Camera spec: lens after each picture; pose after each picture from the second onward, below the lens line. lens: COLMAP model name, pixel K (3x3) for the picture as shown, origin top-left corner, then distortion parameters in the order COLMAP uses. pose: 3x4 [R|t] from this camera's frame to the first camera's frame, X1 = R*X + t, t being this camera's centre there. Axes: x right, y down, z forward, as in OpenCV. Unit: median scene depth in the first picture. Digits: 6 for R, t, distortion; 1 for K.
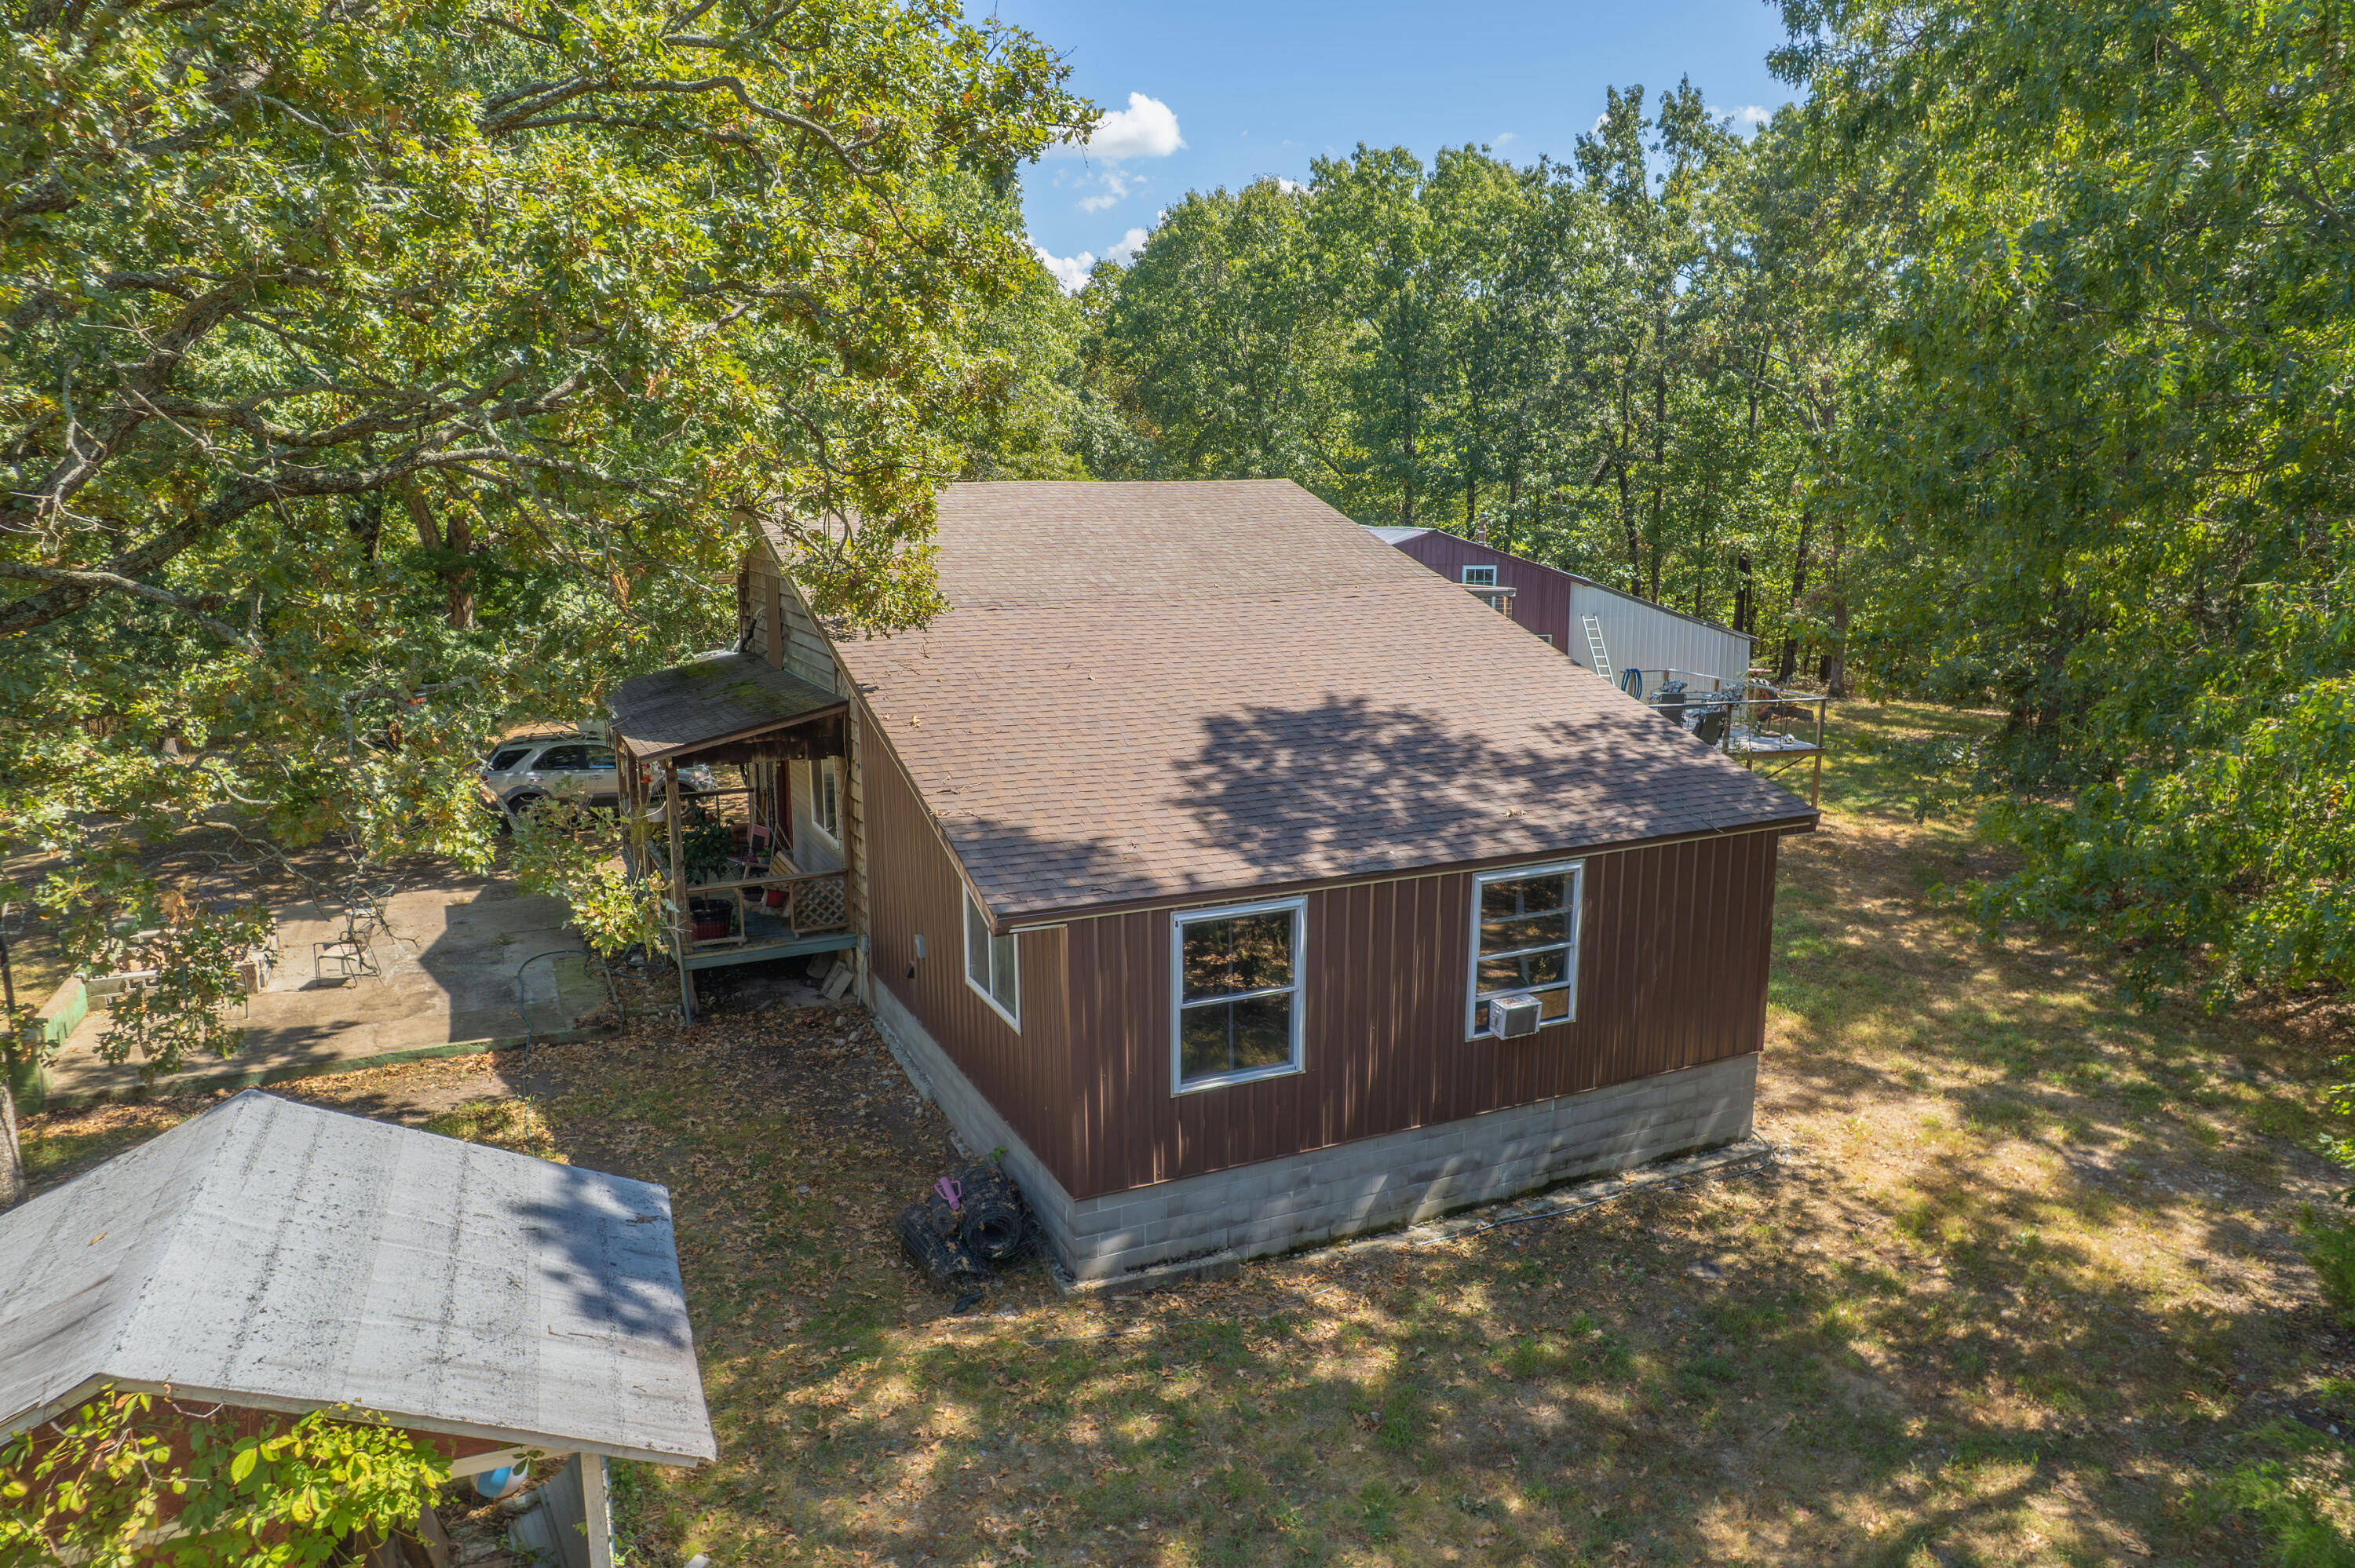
lens RADIAL K [[1536.7, 0, 1167.9], [0, 1536.7, 779.4], [0, 0, 1]] dist [-0.072527, 0.049866]
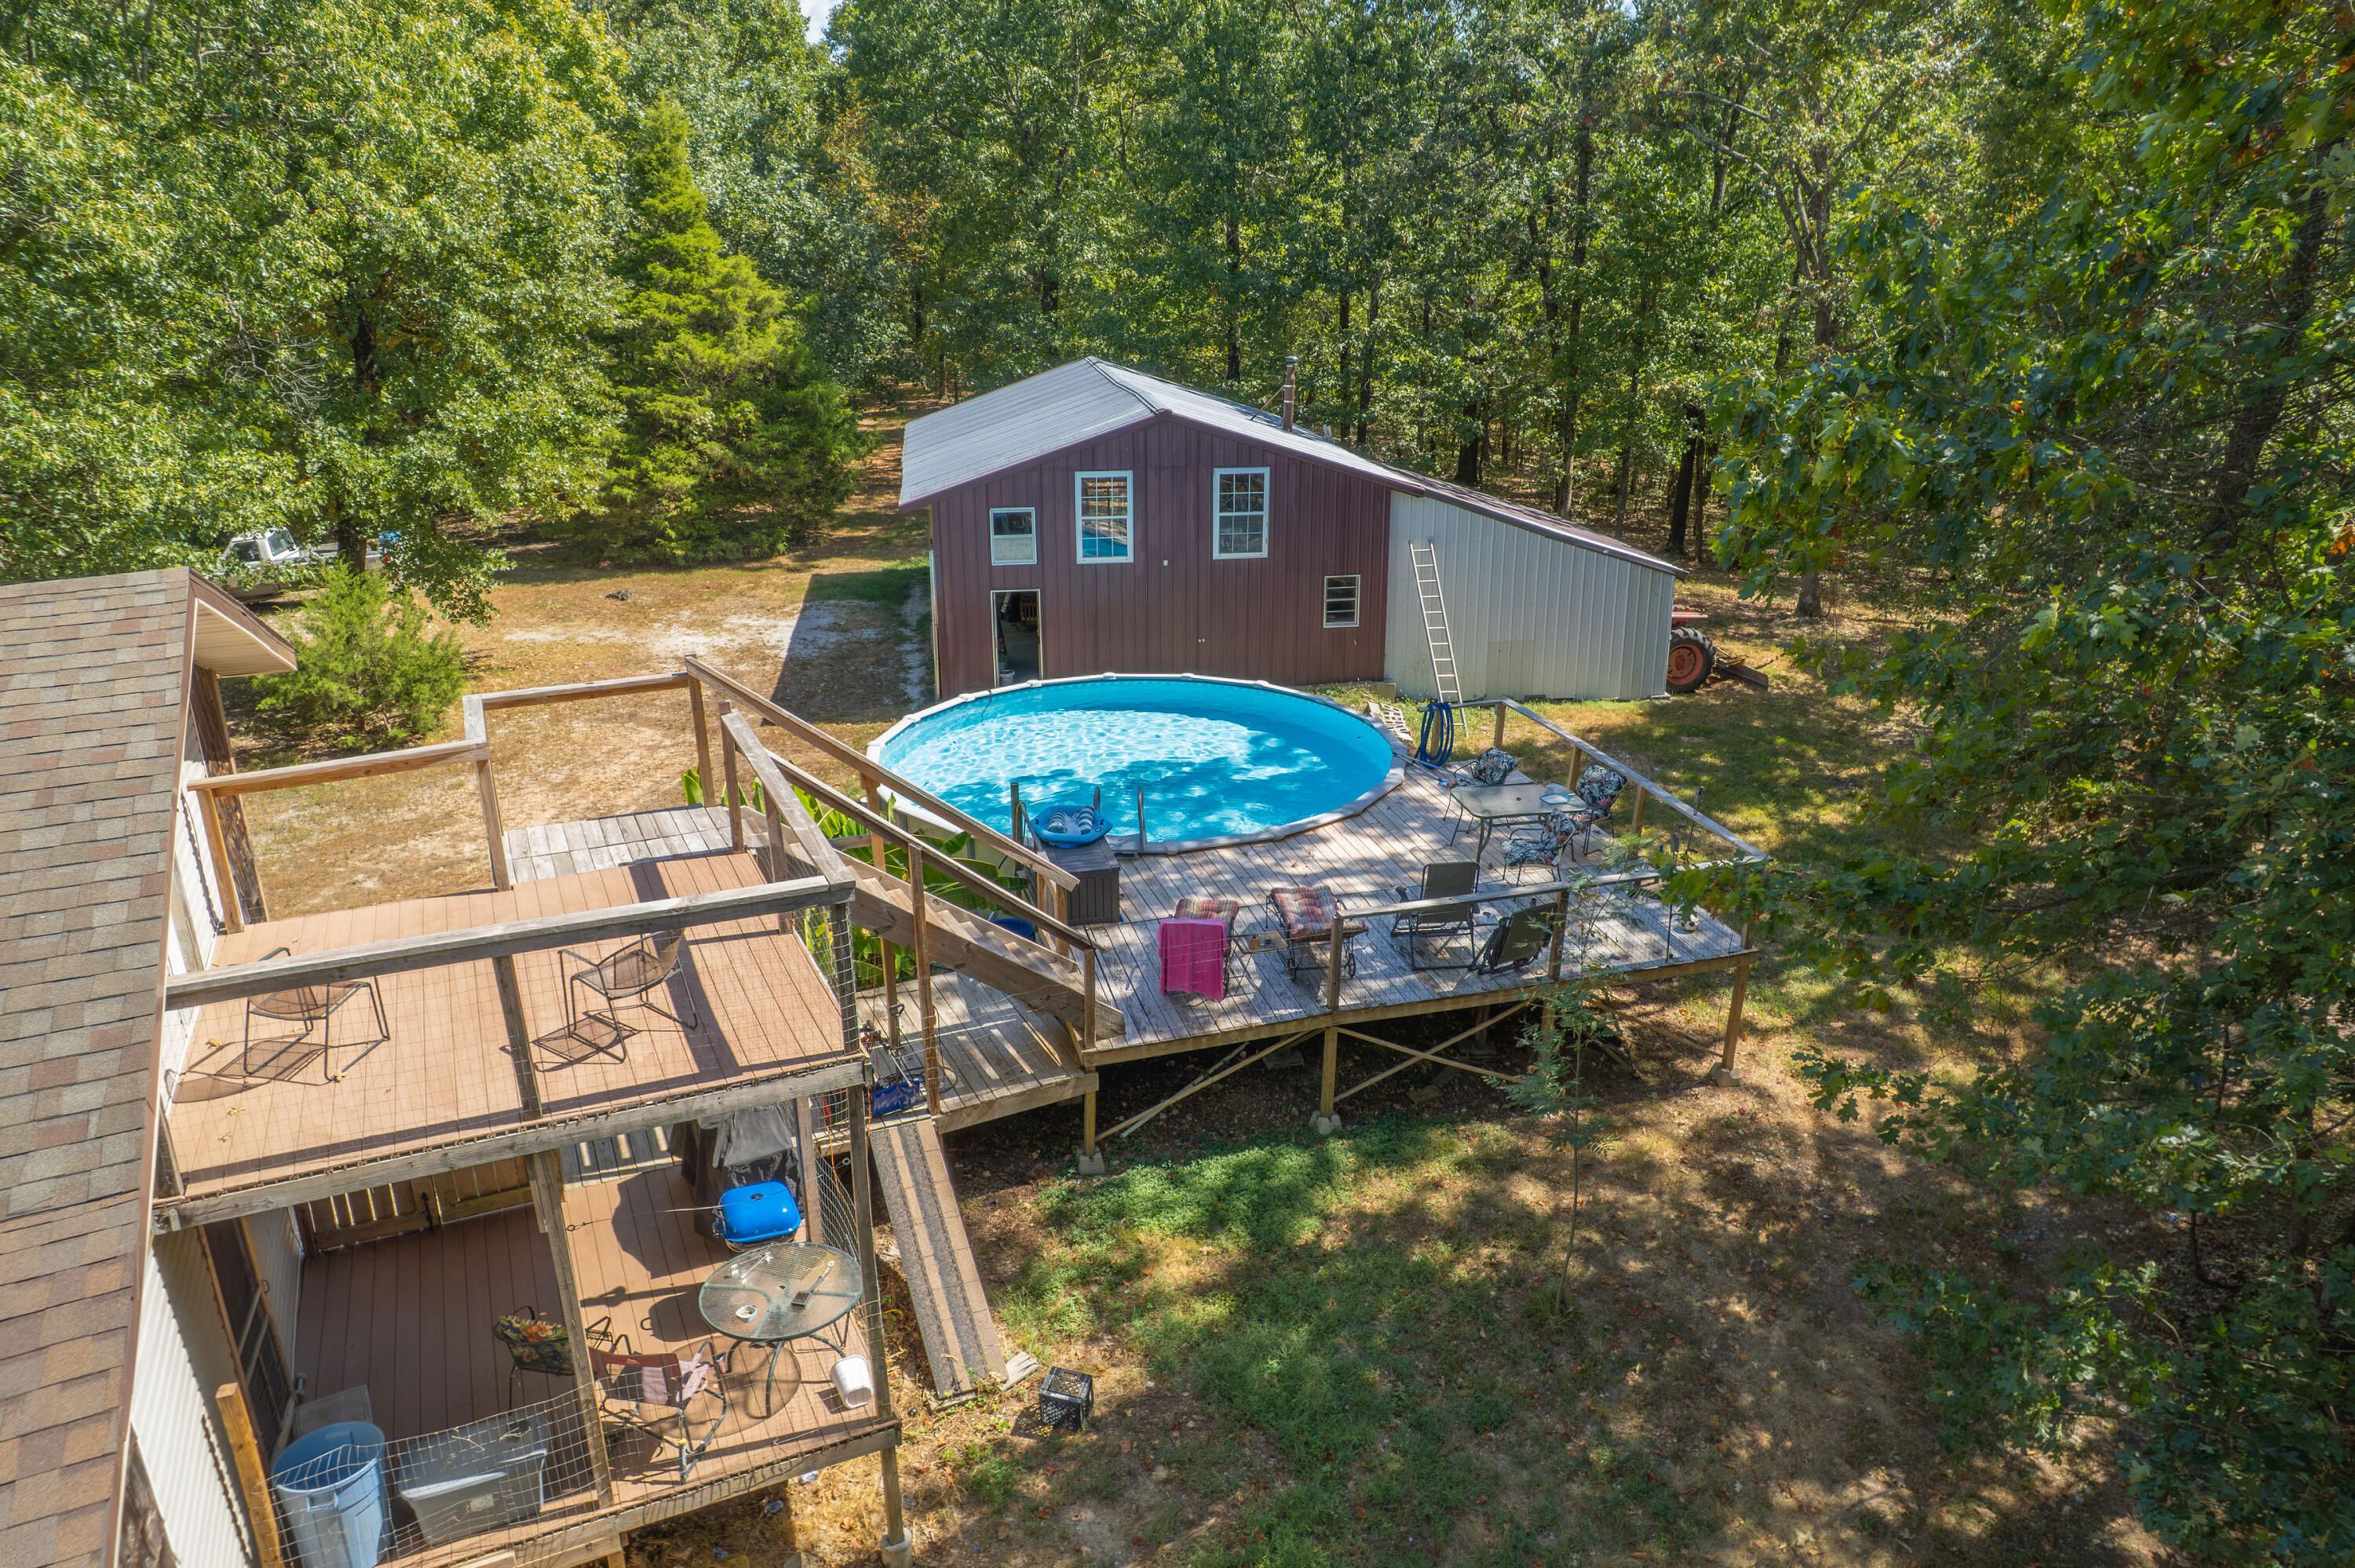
lens RADIAL K [[1536.7, 0, 1167.9], [0, 1536.7, 779.4], [0, 0, 1]] dist [-0.072527, 0.049866]
pose [[0.999833, -0.004283, 0.017789, 0.121460], [0.001322, 0.986586, 0.163236, -0.088672], [-0.018249, -0.163185, 0.986427, 0.275224]]
